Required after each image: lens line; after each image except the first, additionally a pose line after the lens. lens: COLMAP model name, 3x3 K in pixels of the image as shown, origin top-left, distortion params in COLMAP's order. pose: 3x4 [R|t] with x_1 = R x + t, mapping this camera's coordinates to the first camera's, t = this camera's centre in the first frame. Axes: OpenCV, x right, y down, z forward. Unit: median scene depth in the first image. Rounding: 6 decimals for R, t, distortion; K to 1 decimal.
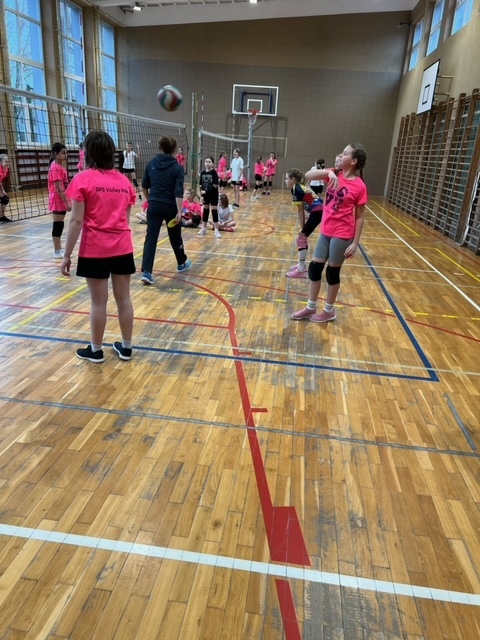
lens RADIAL K [[485.2, 0, 242.0], [0, 485.2, 331.8], [0, 0, 1]] dist [0.052502, -0.058400]
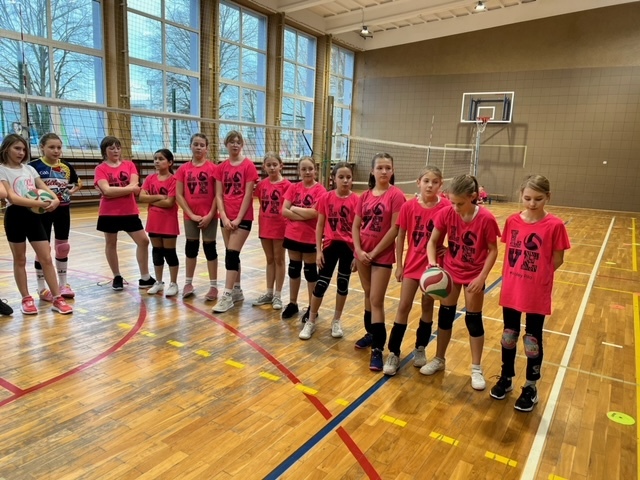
lens RADIAL K [[485.2, 0, 320.0], [0, 485.2, 240.0], [0, 0, 1]] dist [0.052502, -0.058400]
pose [[0.904250, 0.053467, -0.423643, 0.227992], [-0.139252, 0.974815, -0.174199, -0.055780], [0.403660, 0.216512, 0.888921, 0.203128]]
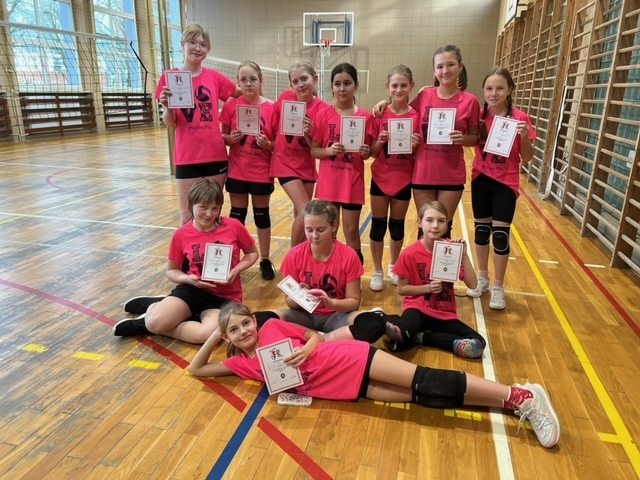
lens RADIAL K [[487.4, 0, 324.6], [0, 487.4, 242.6], [0, 0, 1]] dist [0.041696, -0.045228]
pose [[0.993339, -0.008007, -0.114947, 0.185563], [0.000374, 0.997802, -0.066271, -0.061036], [0.115225, 0.065786, 0.991159, 0.260430]]
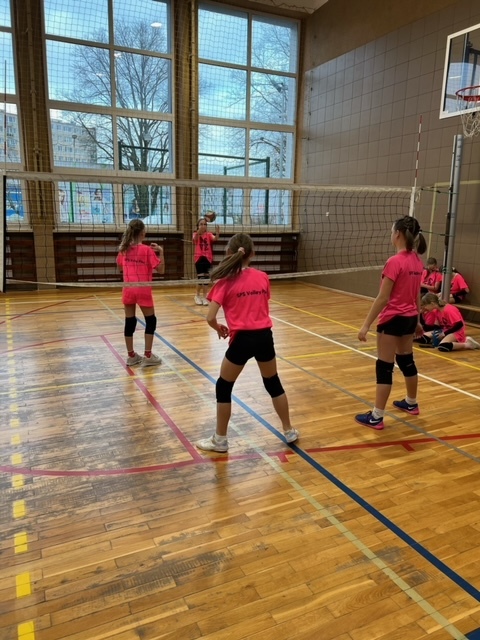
lens RADIAL K [[506.7, 0, 240.0], [0, 506.7, 320.0], [0, 0, 1]] dist [-0.006512, -0.003336]
pose [[0.525243, 0.115080, -0.843135, 0.325880], [-0.284162, 0.957657, -0.046311, -0.337107], [0.802105, 0.263912, 0.535704, 0.982980]]
